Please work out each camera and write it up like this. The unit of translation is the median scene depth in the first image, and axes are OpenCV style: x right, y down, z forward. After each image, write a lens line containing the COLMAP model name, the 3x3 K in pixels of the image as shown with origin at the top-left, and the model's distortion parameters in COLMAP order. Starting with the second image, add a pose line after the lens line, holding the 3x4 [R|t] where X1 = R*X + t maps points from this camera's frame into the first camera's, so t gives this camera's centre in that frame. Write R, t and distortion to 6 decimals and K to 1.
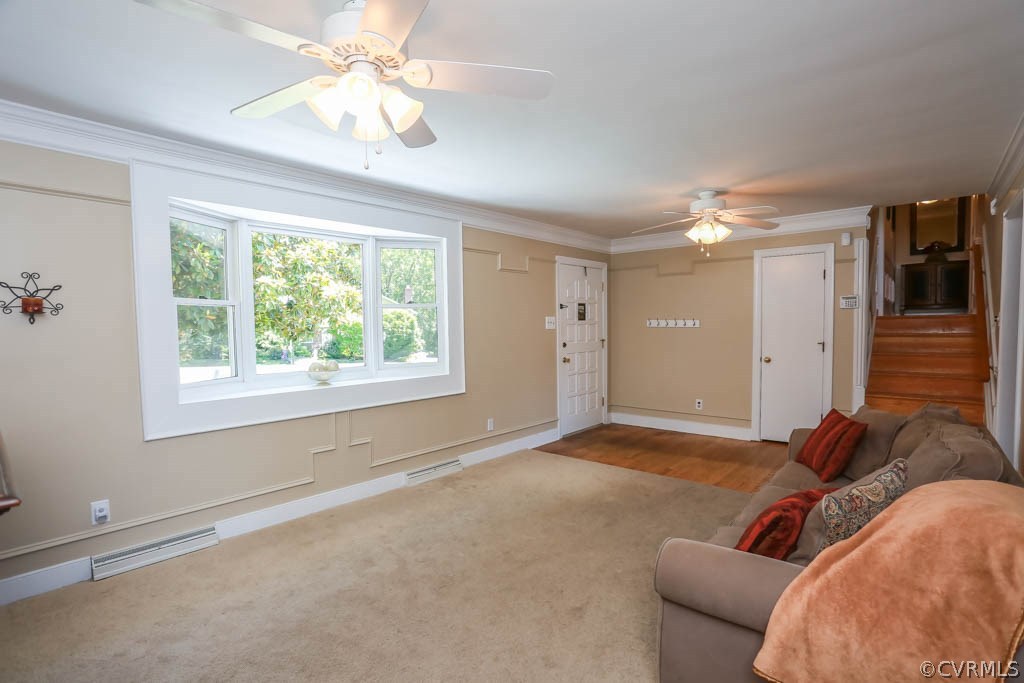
lens RADIAL K [[501.0, 0, 514.1], [0, 501.0, 350.6], [0, 0, 1]] dist [-0.075652, 0.030176]
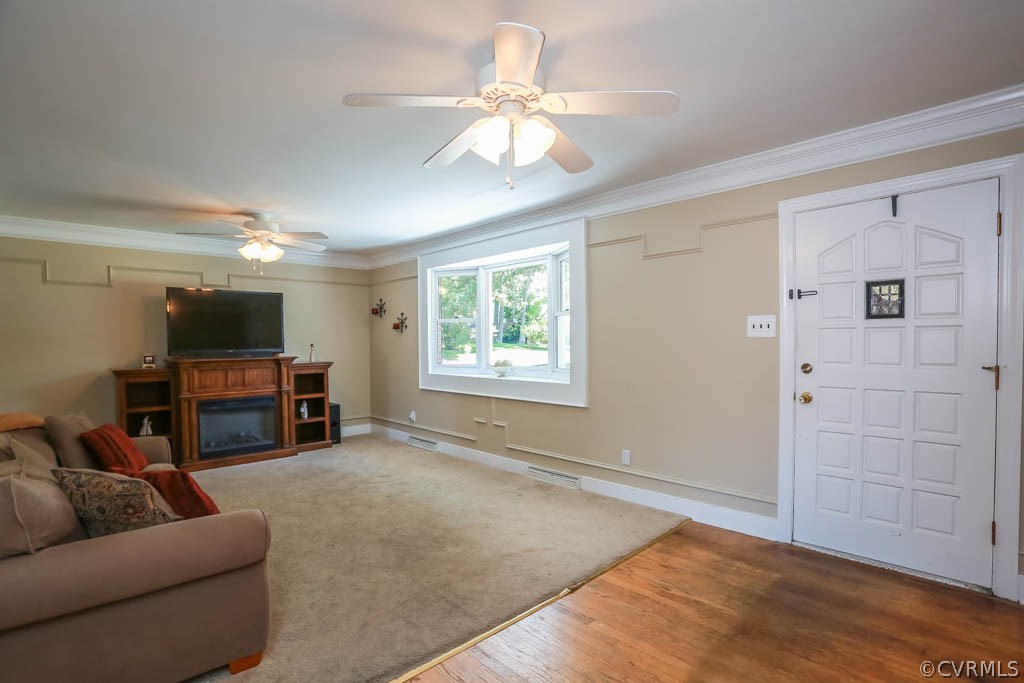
lens RADIAL K [[501.0, 0, 514.1], [0, 501.0, 350.6], [0, 0, 1]] dist [-0.075652, 0.030176]
pose [[-0.097806, 0.042369, -0.994303, 0.796428], [-0.033965, 0.998369, 0.045883, -0.054046], [0.994626, 0.038259, -0.096207, 0.952600]]
